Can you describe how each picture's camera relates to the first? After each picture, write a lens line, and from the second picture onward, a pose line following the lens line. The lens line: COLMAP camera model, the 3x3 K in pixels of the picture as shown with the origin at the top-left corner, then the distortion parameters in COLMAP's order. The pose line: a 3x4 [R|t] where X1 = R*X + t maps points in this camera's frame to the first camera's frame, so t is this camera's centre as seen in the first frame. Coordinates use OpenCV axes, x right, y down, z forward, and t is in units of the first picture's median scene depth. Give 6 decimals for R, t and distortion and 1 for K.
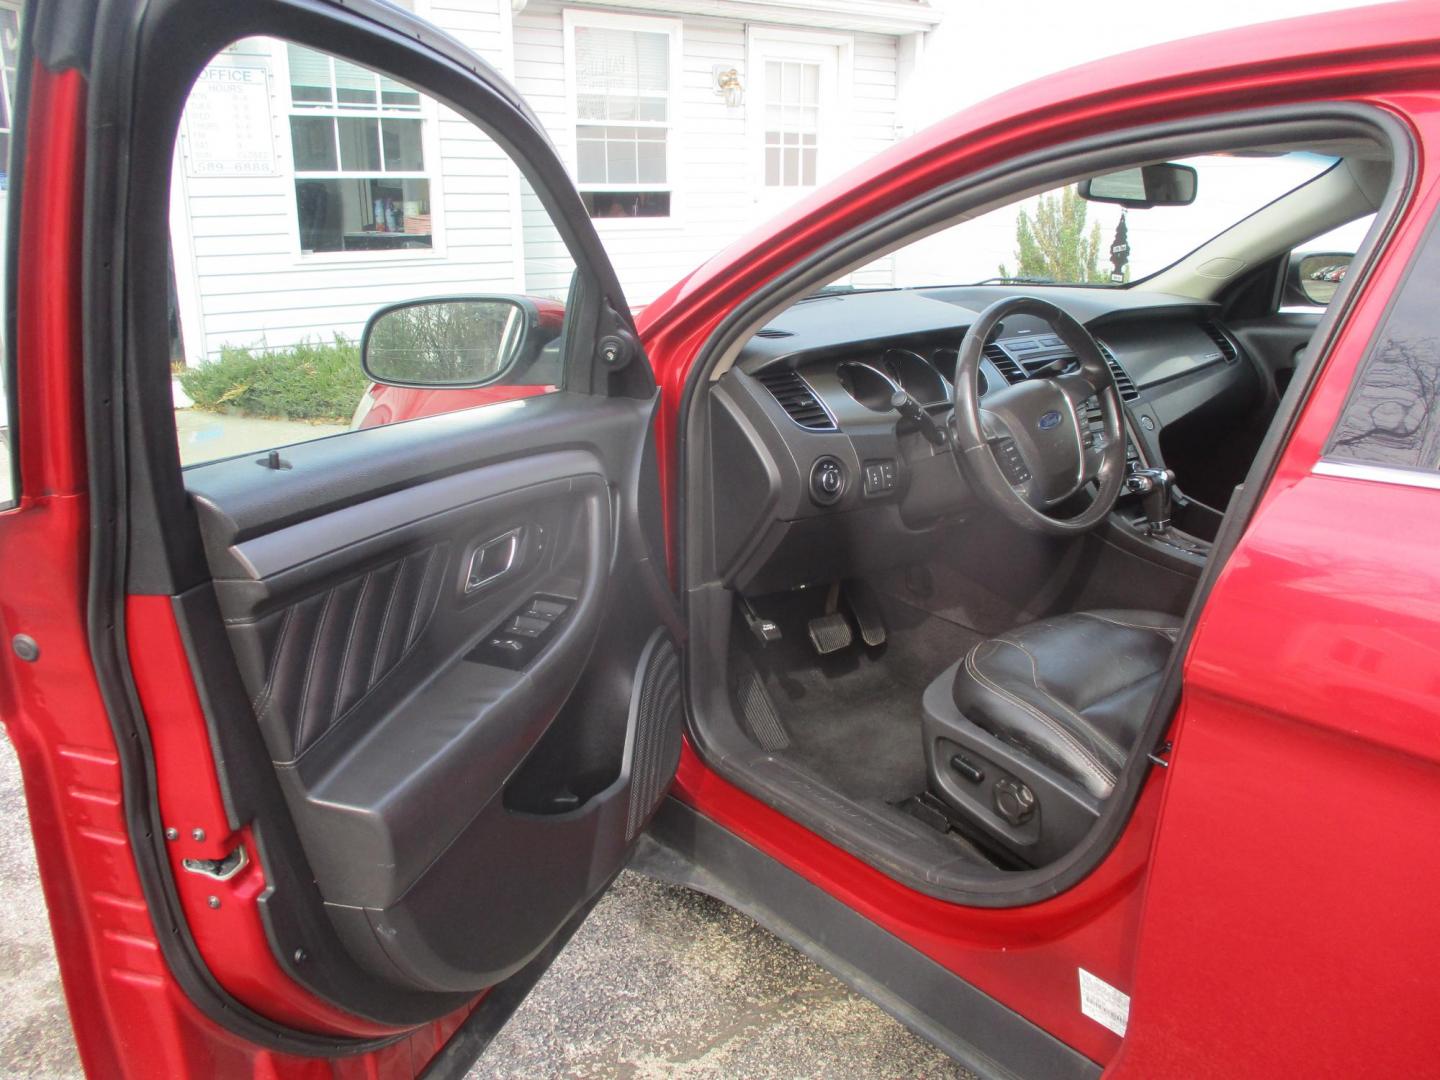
lens RADIAL K [[1197.5, 0, 719.8], [0, 1197.5, 540.5], [0, 0, 1]] dist [-0.031697, 0.009746]
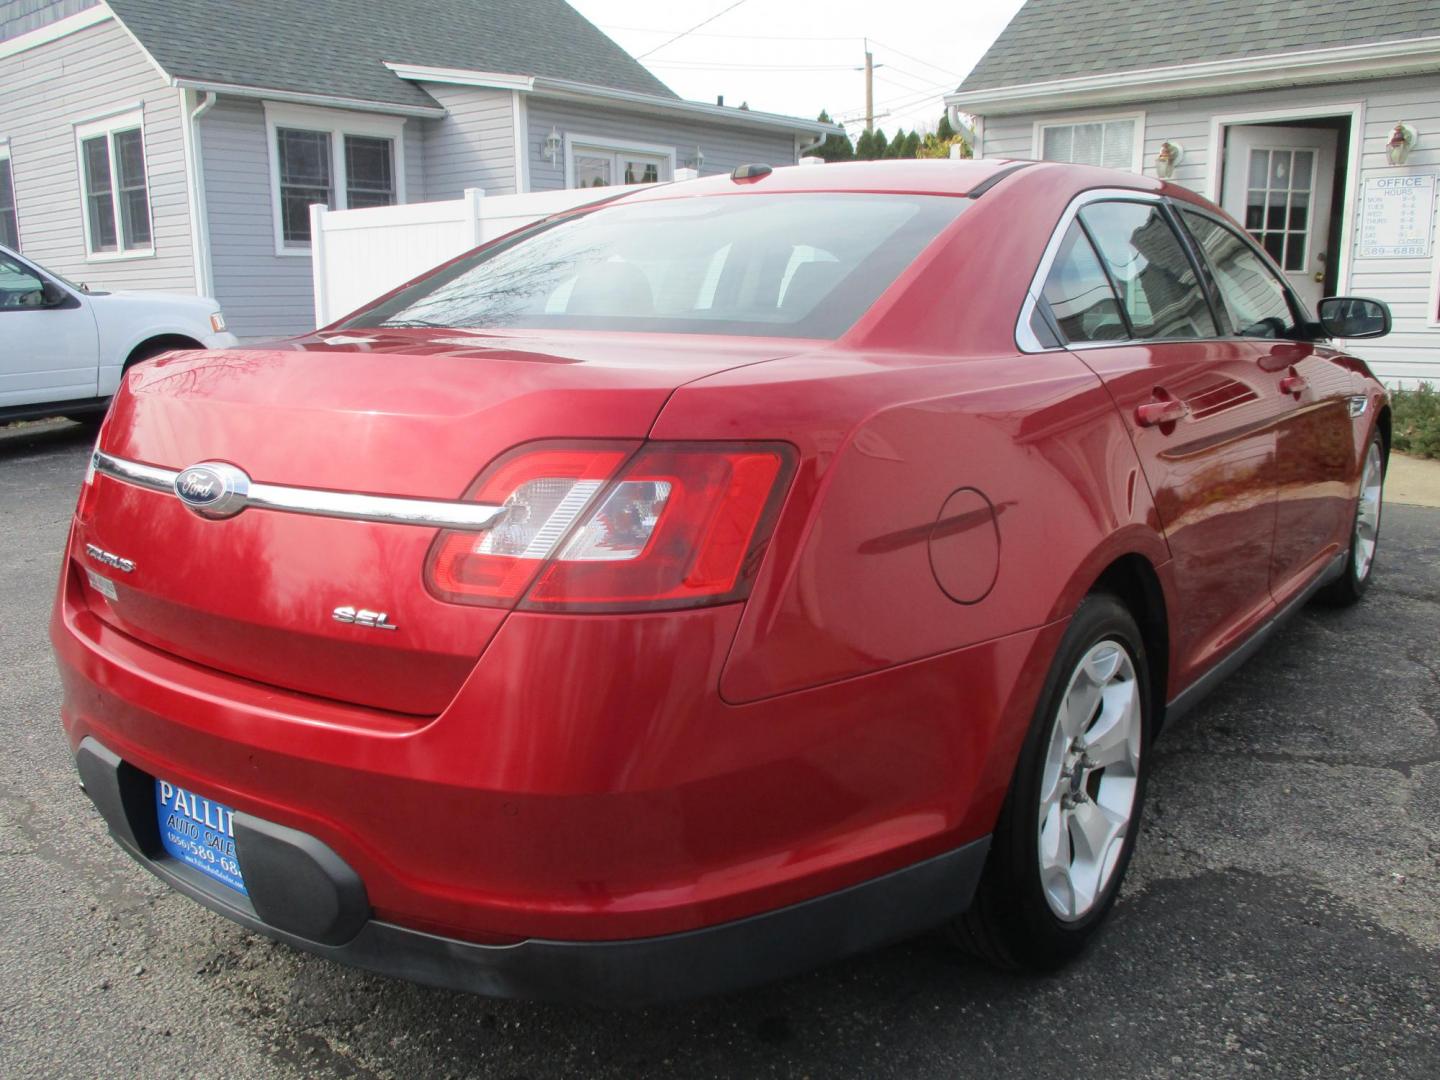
lens RADIAL K [[1197.5, 0, 714.4], [0, 1197.5, 533.9], [0, 0, 1]] dist [-0.031697, 0.009746]
pose [[0.242382, 0.198966, -0.949560, 0.533507], [-0.259723, 0.956328, 0.134088, 0.002041], [0.934770, 0.214122, 0.283473, -0.000645]]
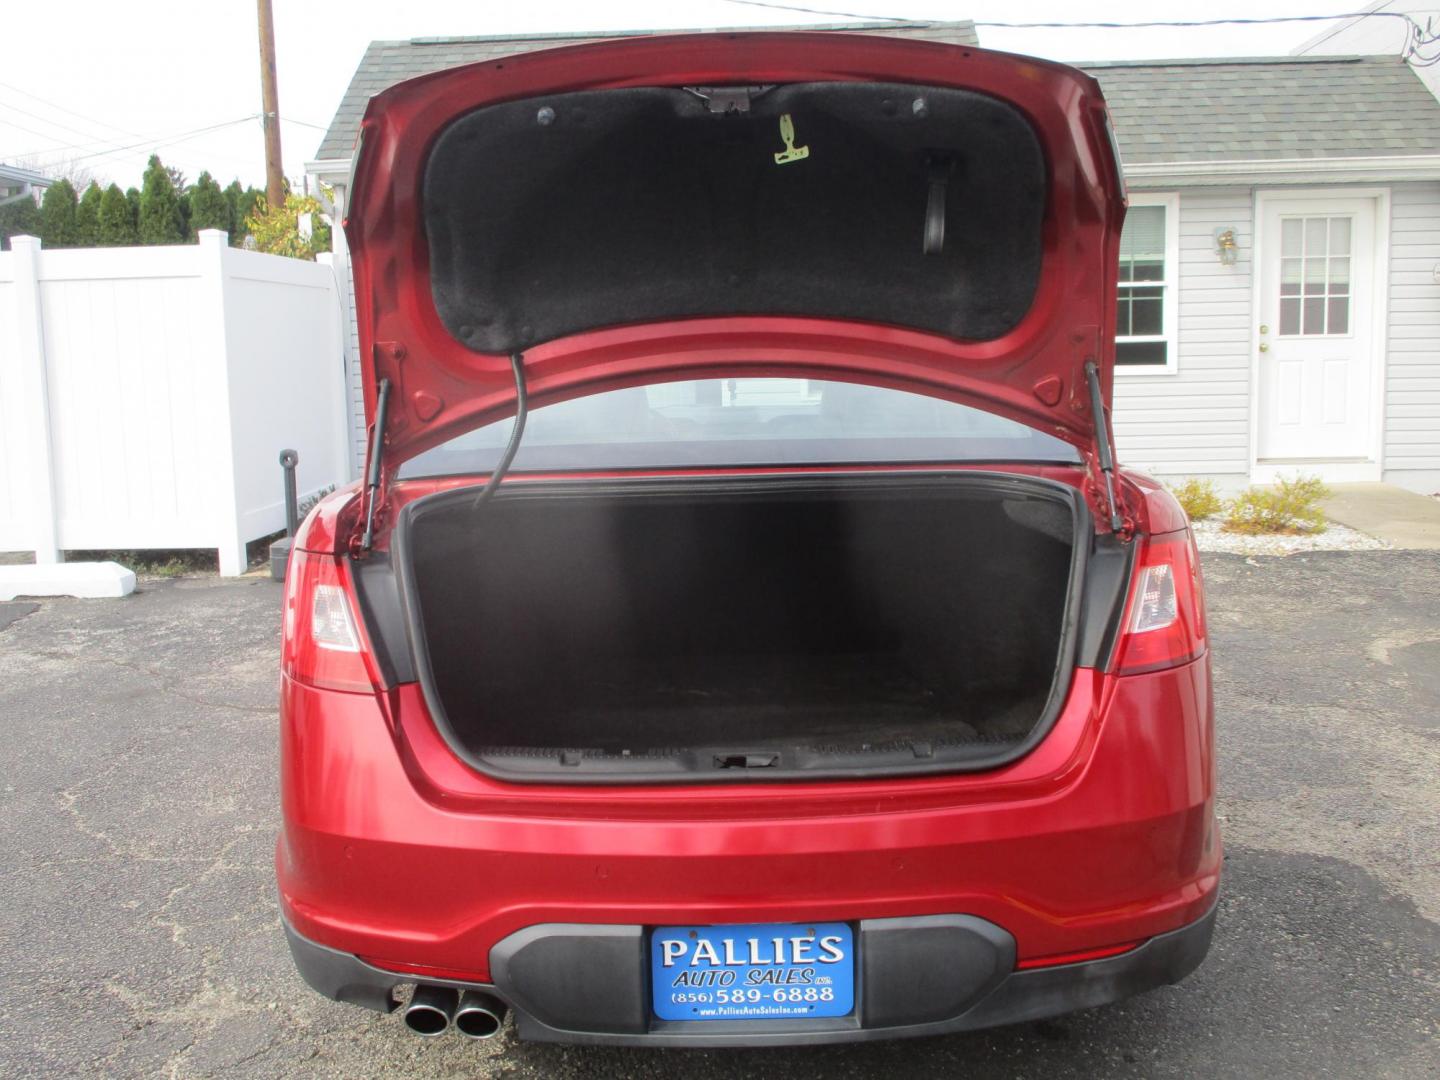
lens RADIAL K [[1405.5, 0, 715.3], [0, 1405.5, 537.7], [0, 0, 1]] dist [-0.039784, 0.000000]
pose [[0.775365, 0.074553, -0.627097, 0.464491], [-0.156988, 0.984590, -0.077052, 0.050099], [0.611689, 0.158190, 0.775121, -0.224775]]
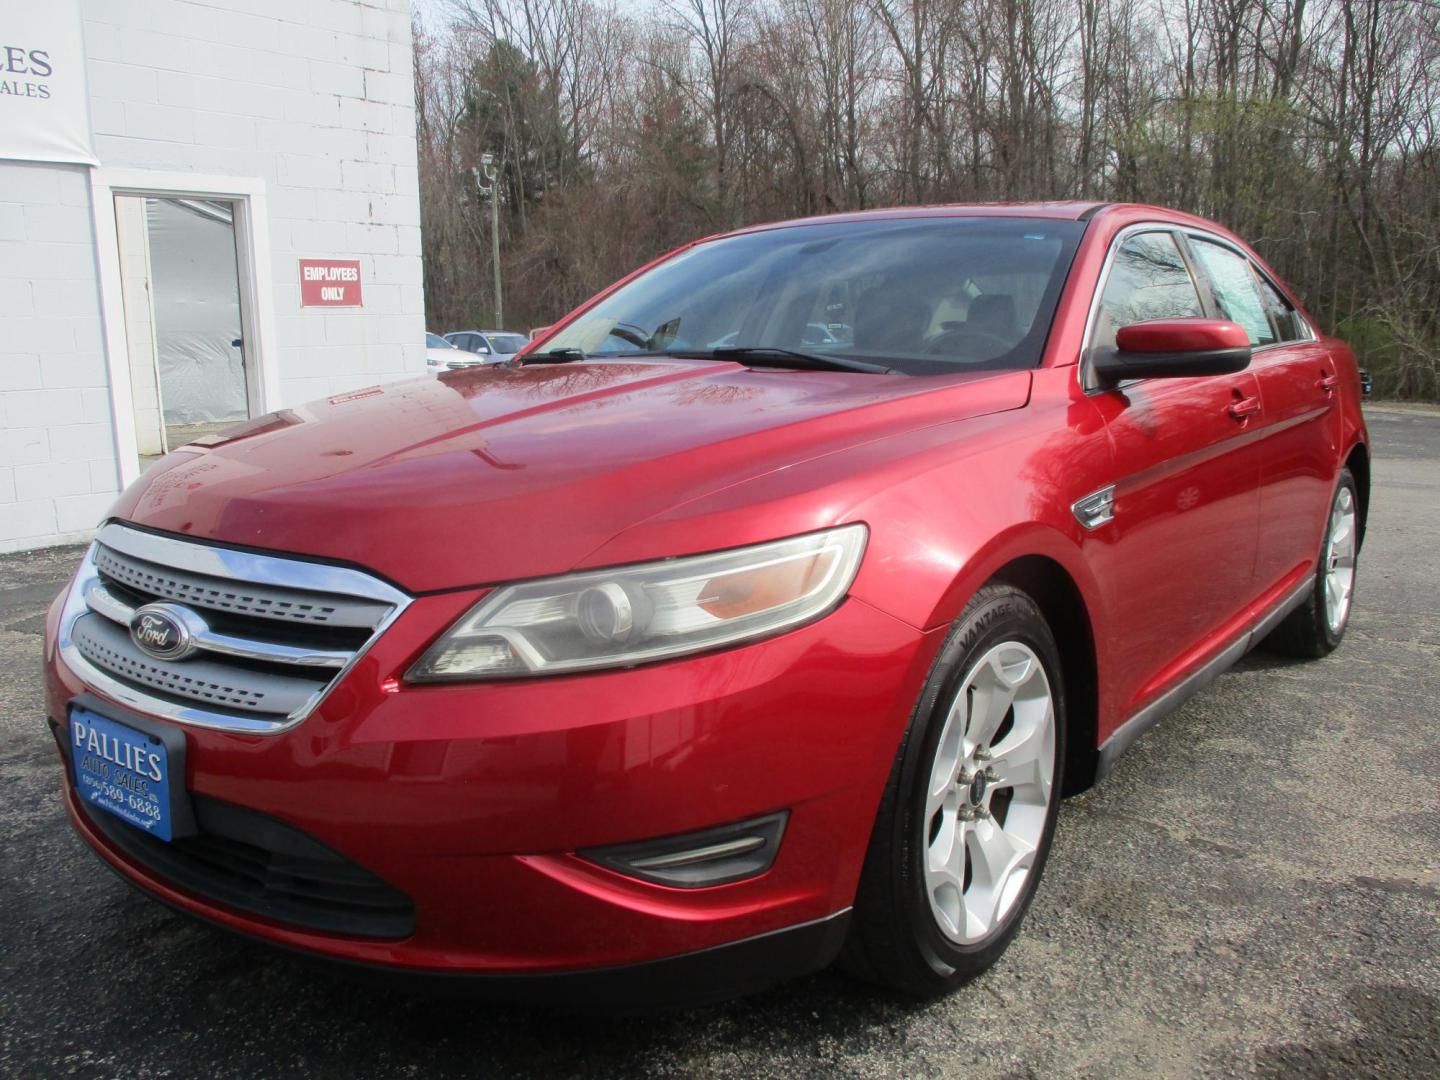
lens RADIAL K [[1197.5, 0, 717.4], [0, 1197.5, 536.4], [0, 0, 1]] dist [-0.031697, 0.009746]
pose [[-0.219779, -0.161313, 0.962120, -0.285248], [0.283261, 0.933192, 0.221168, -0.090437], [-0.933520, 0.321139, -0.159402, 0.356786]]
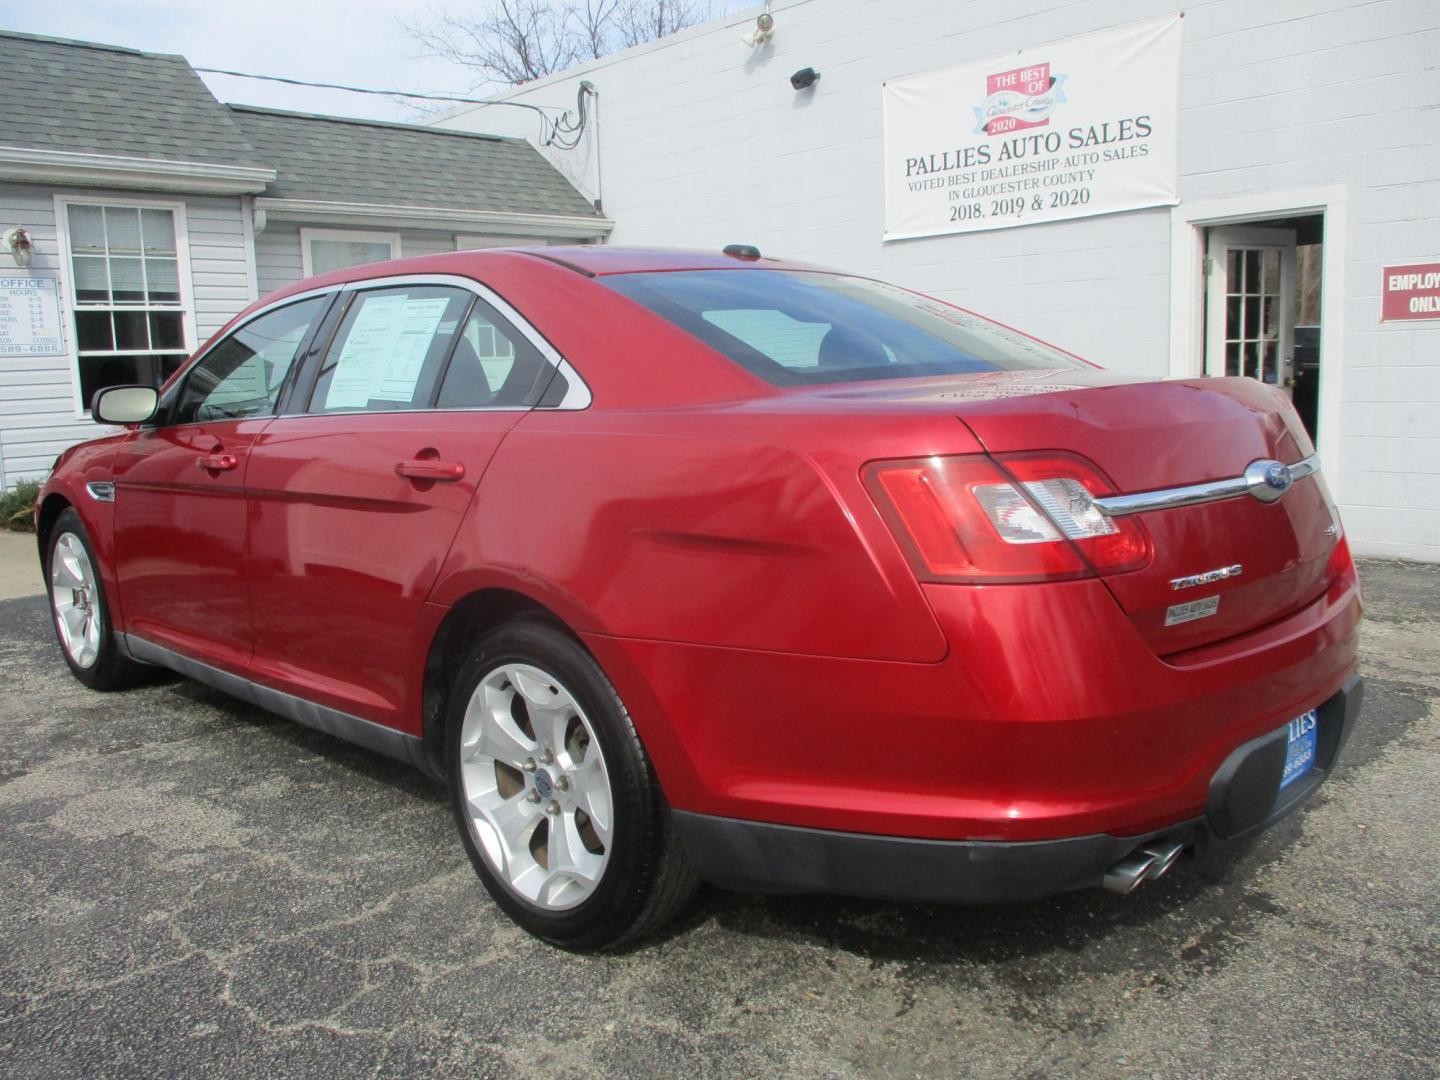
lens RADIAL K [[1197.5, 0, 719.9], [0, 1197.5, 538.0], [0, 0, 1]] dist [-0.031697, 0.009746]
pose [[0.993477, -0.037177, 0.107803, 0.160495], [0.051598, 0.989606, -0.134232, 0.087798], [-0.101692, 0.138919, 0.985069, -0.276756]]
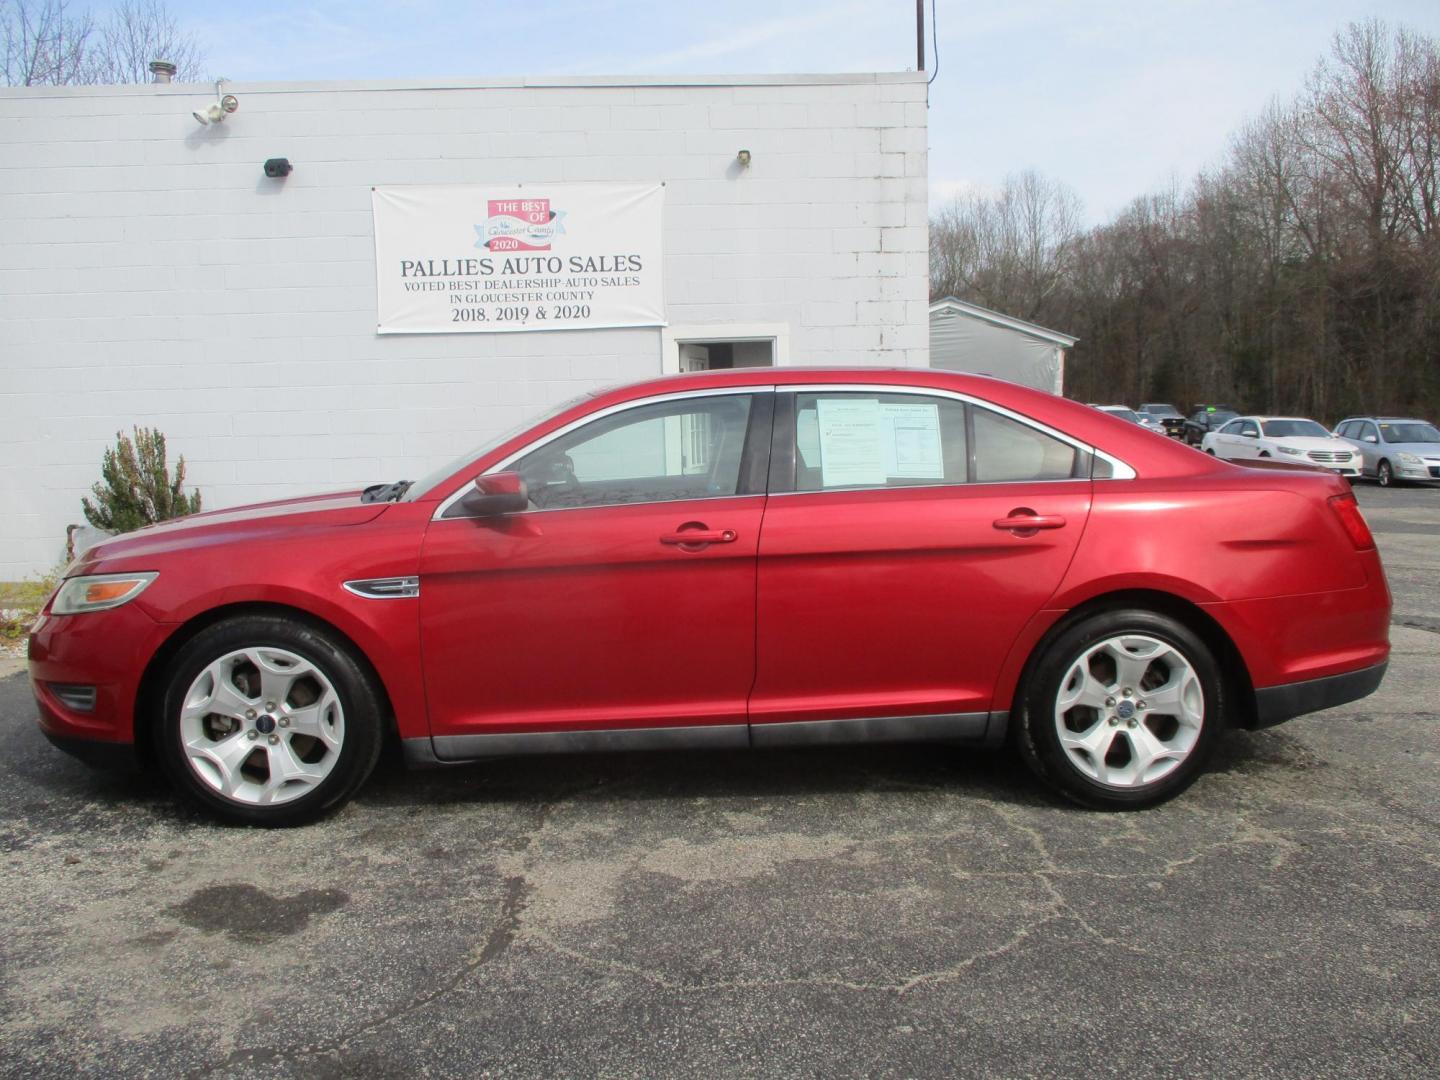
lens RADIAL K [[1197.5, 0, 719.7], [0, 1197.5, 540.1], [0, 0, 1]] dist [-0.031697, 0.009746]
pose [[0.578444, -0.087233, 0.811044, -0.333344], [0.241988, 0.967859, -0.068488, 0.033208], [-0.779002, 0.235880, 0.580962, -0.136815]]
